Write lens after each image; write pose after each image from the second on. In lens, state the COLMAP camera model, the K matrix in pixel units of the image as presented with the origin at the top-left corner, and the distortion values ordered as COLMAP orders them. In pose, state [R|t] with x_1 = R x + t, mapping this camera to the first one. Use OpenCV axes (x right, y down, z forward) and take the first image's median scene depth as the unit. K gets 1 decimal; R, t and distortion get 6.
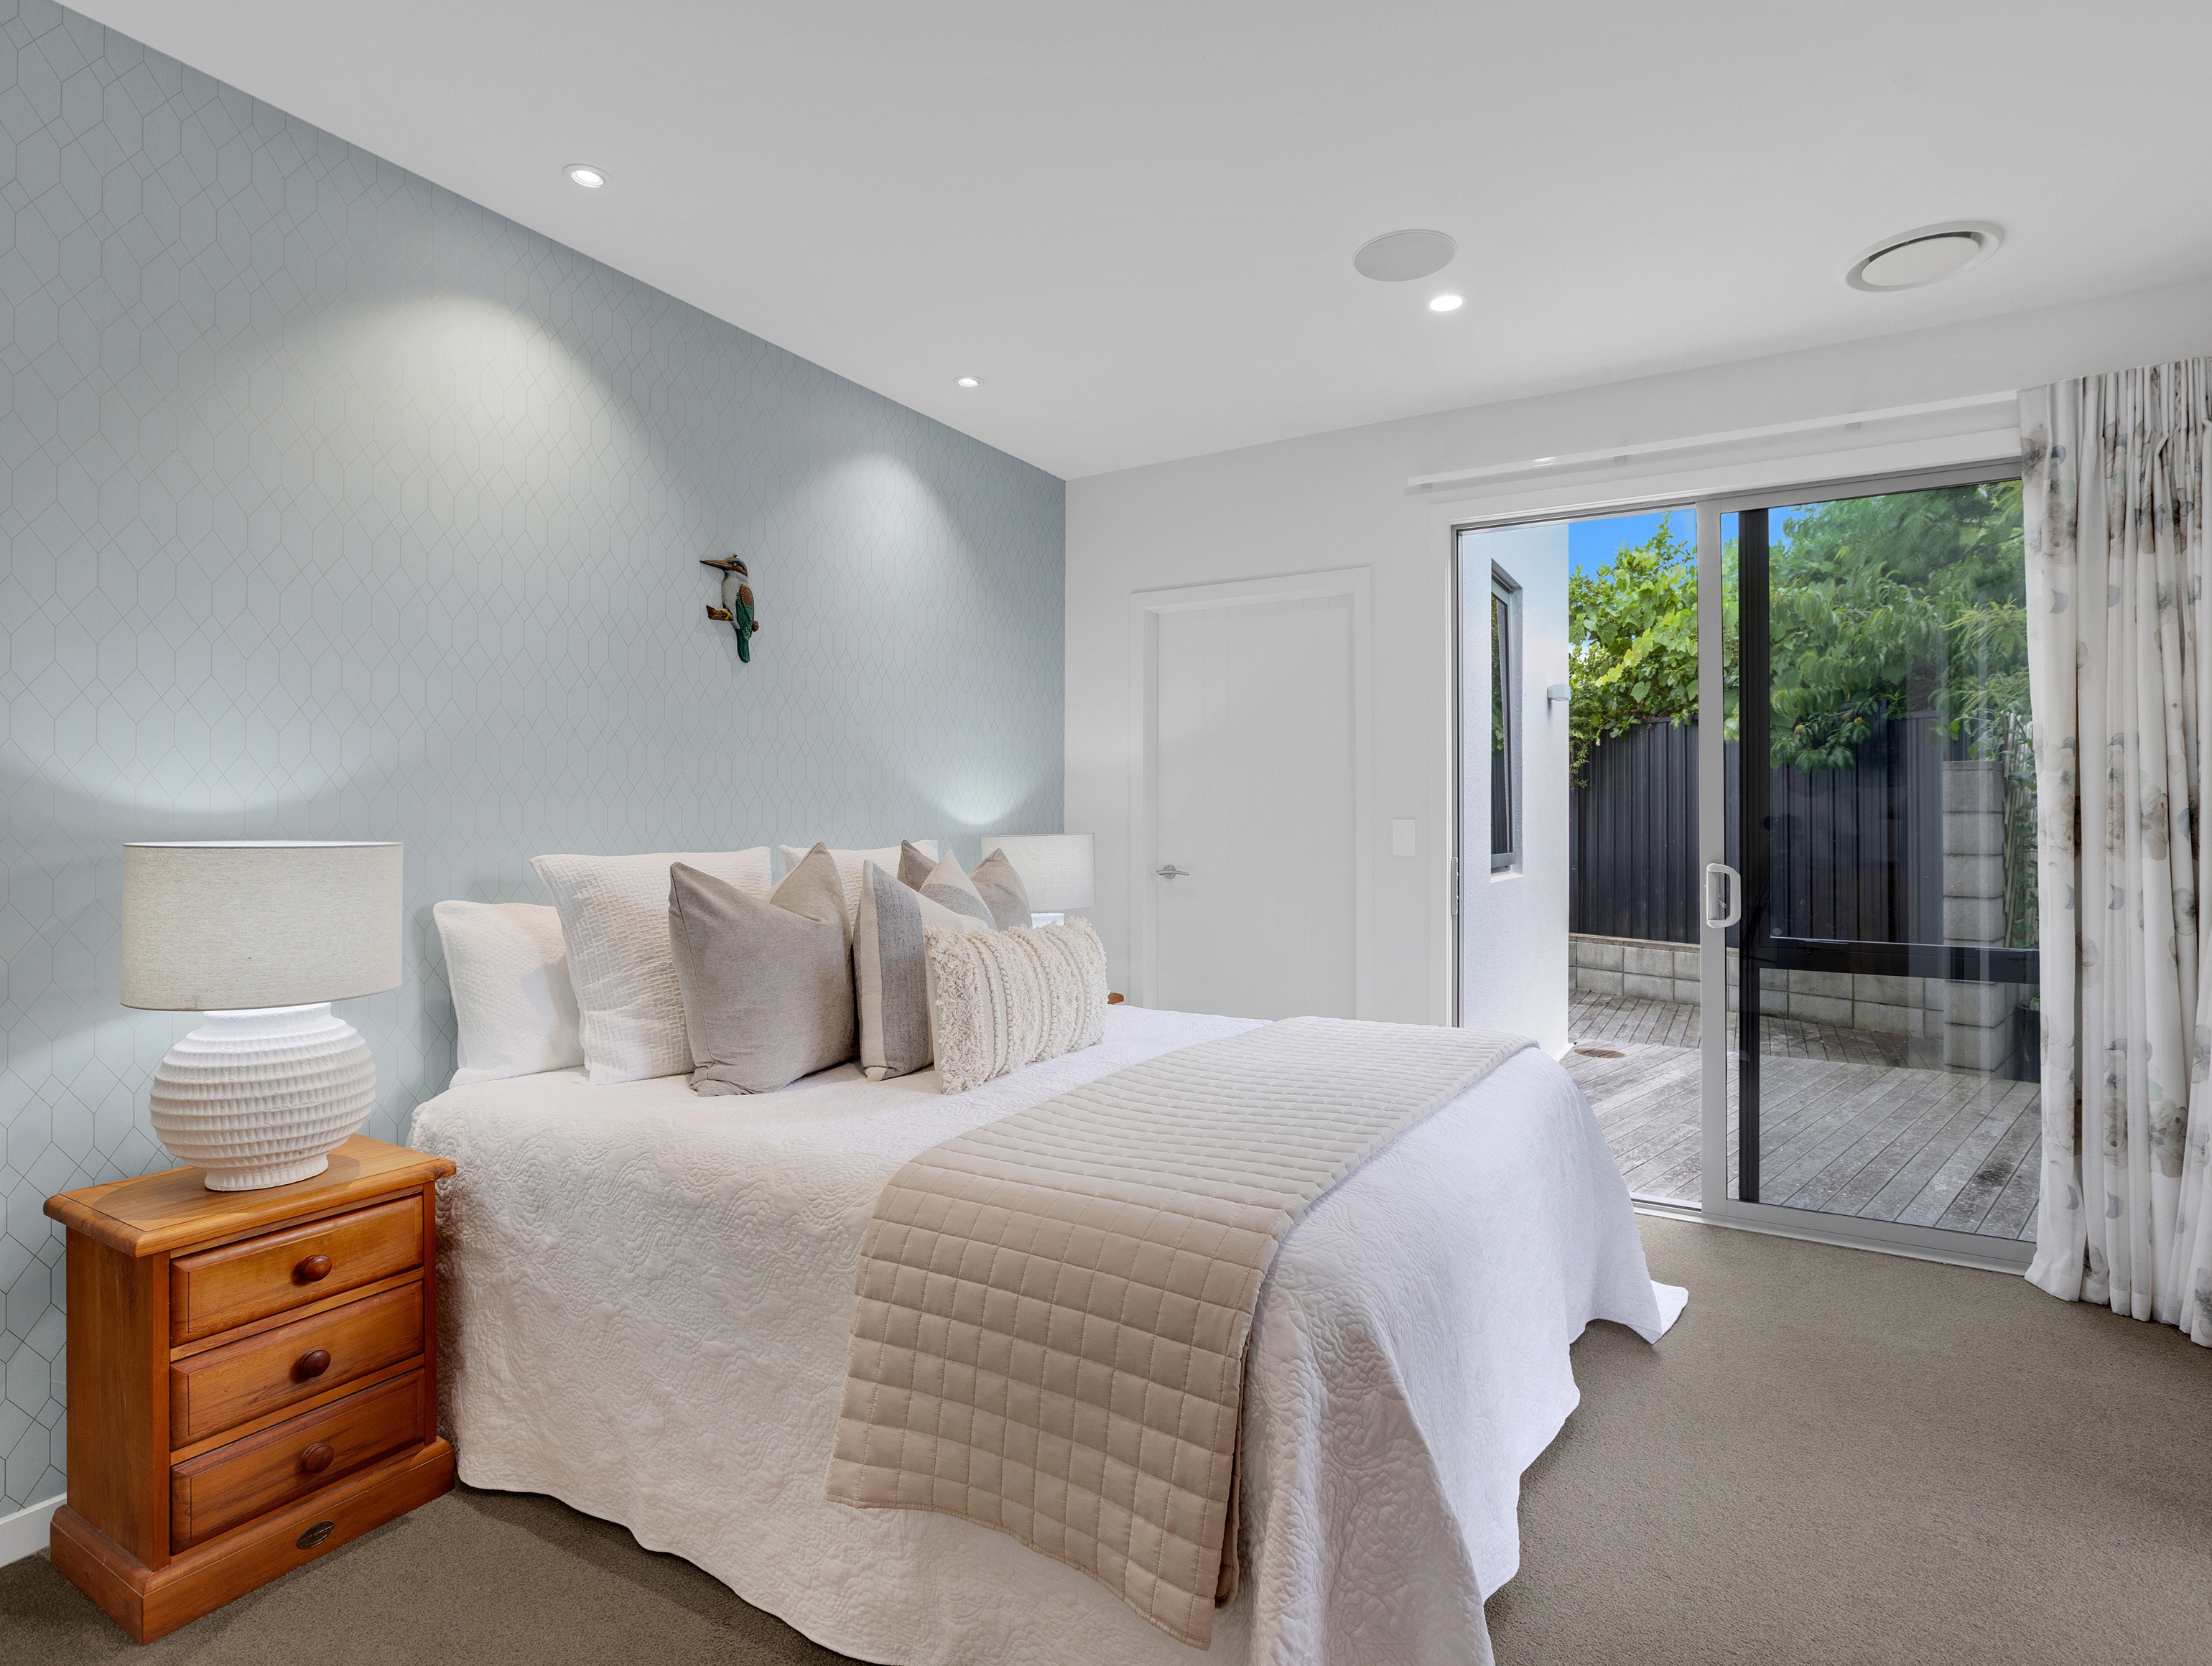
lens RADIAL K [[1135.8, 0, 1109.0], [0, 1135.8, 841.5], [0, 0, 1]] dist [-0.001833, 0.000801]
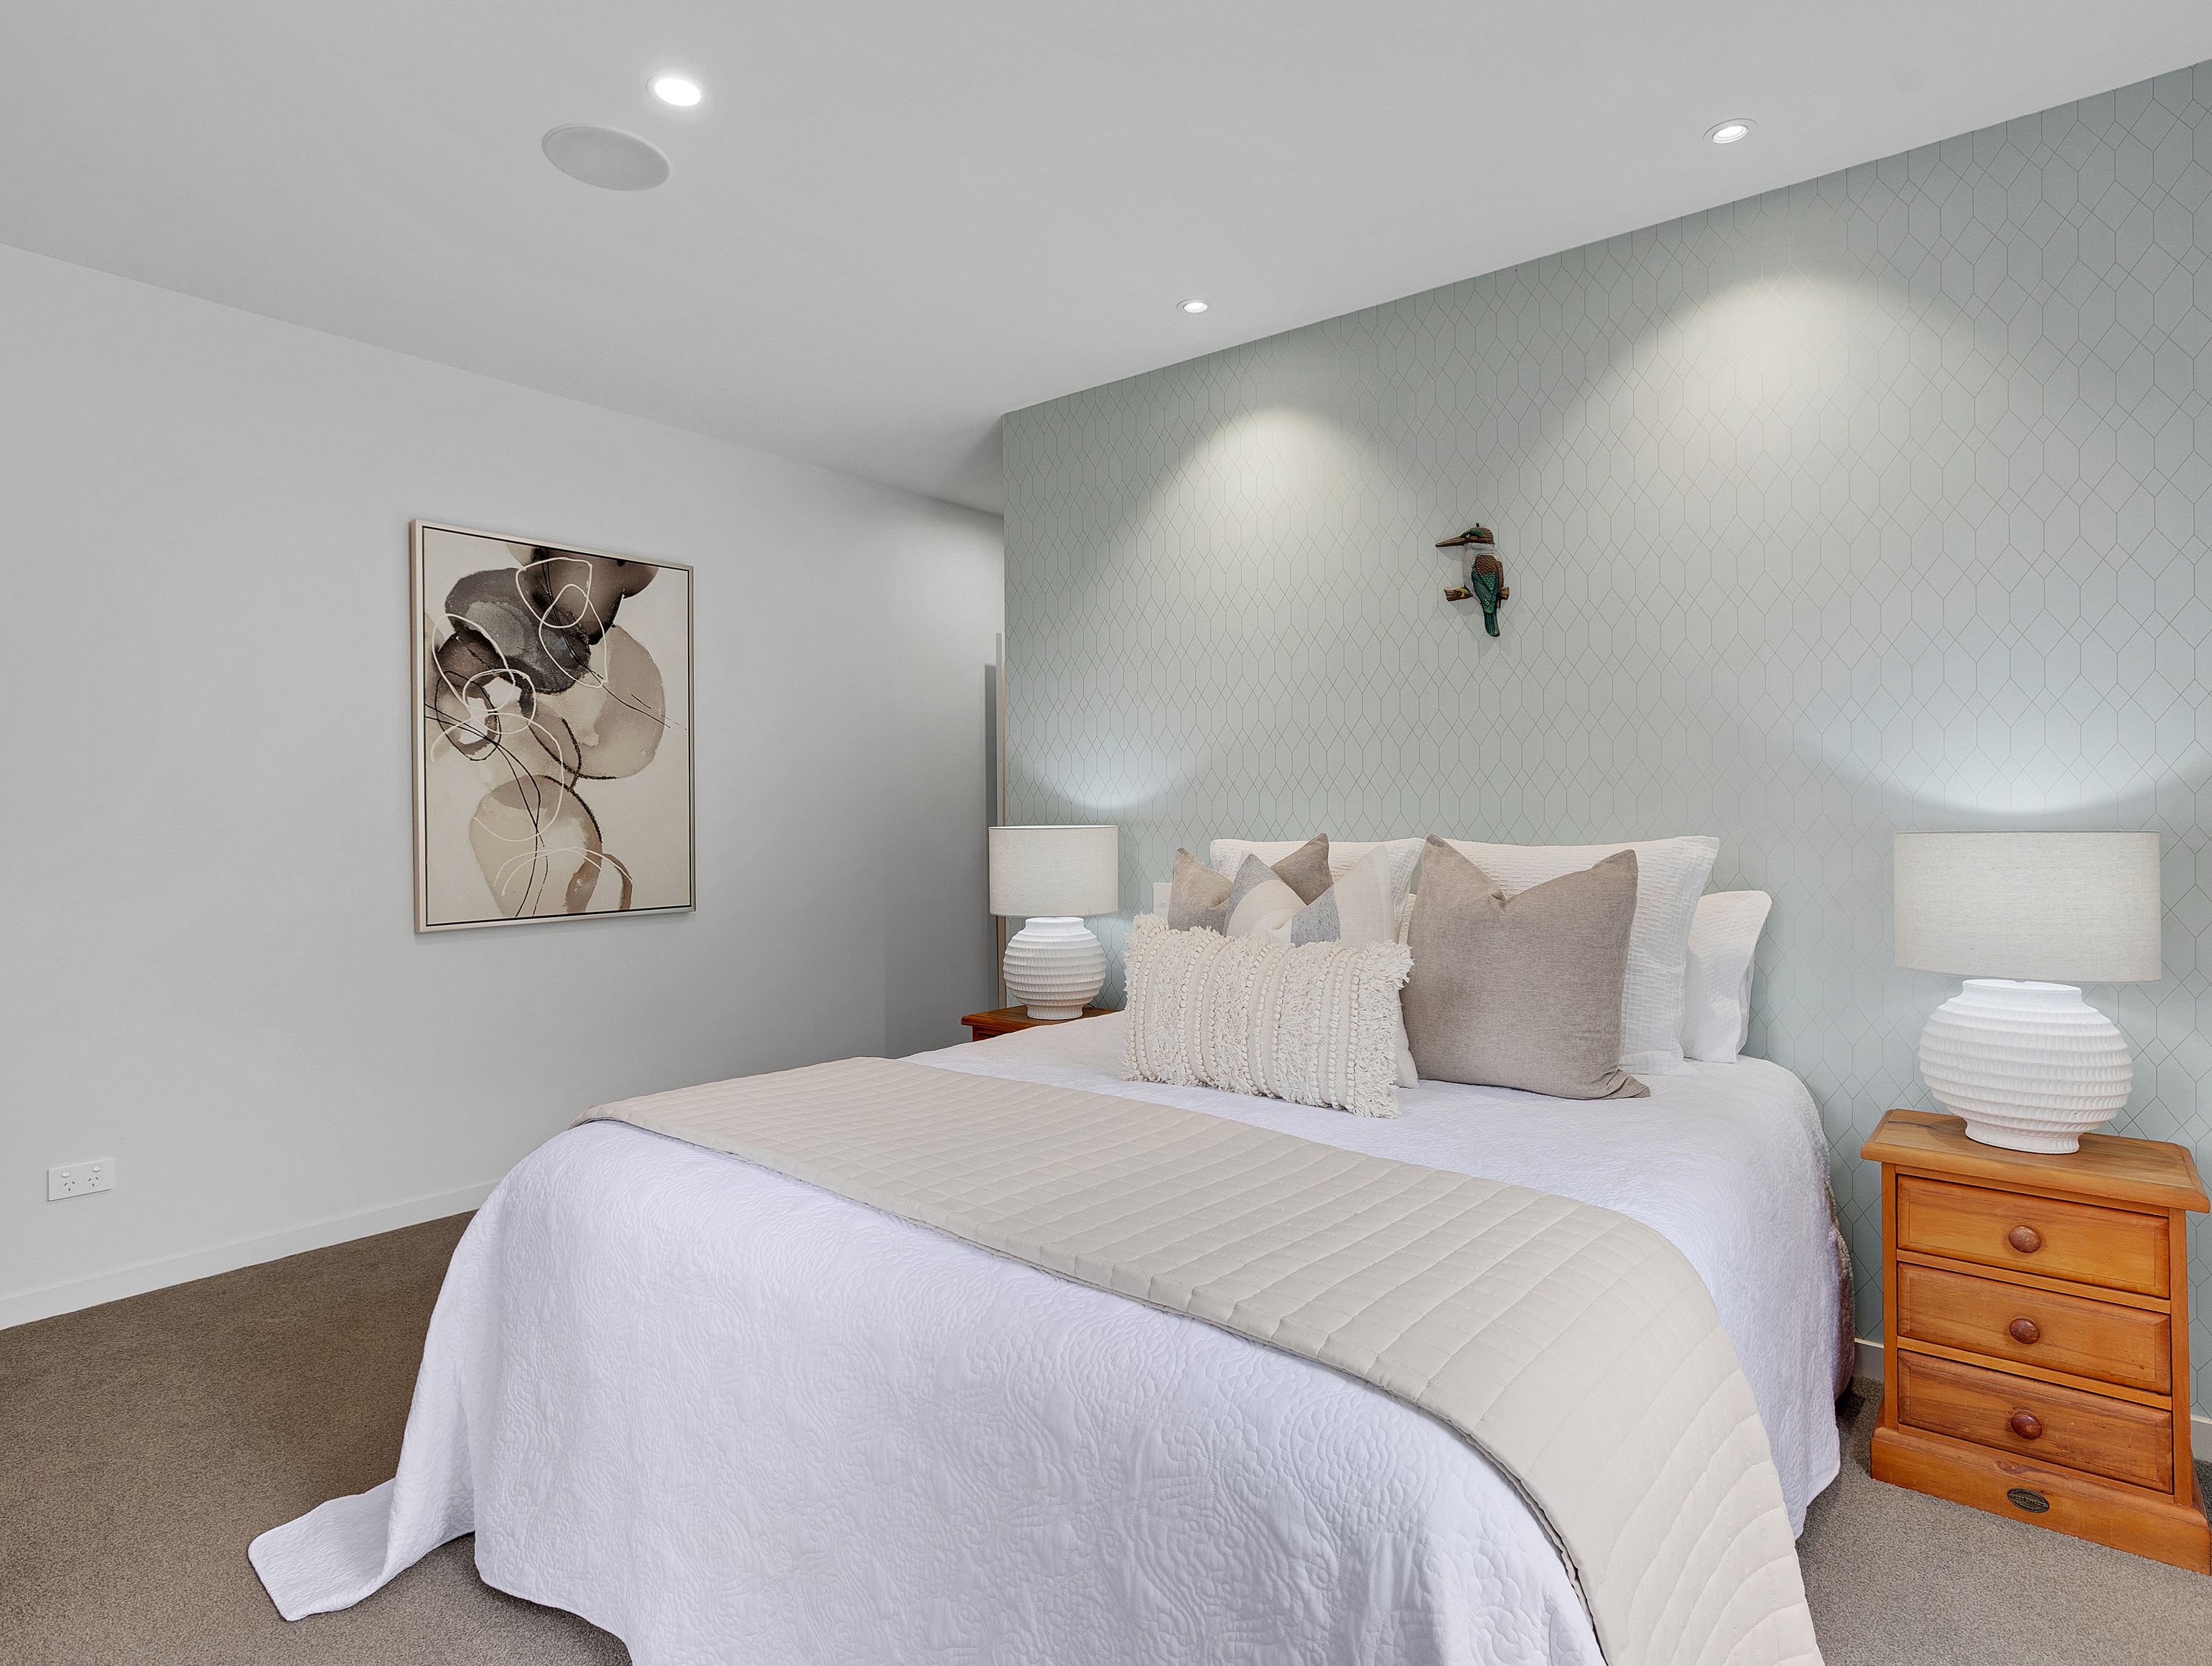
lens RADIAL K [[1135.8, 0, 1109.0], [0, 1135.8, 841.5], [0, 0, 1]] dist [-0.001833, 0.000801]
pose [[-0.123362, 0.034006, -0.991779, 0.651031], [-0.002620, 0.999398, 0.034593, -0.022822], [0.992358, 0.006866, -0.123198, 0.818953]]
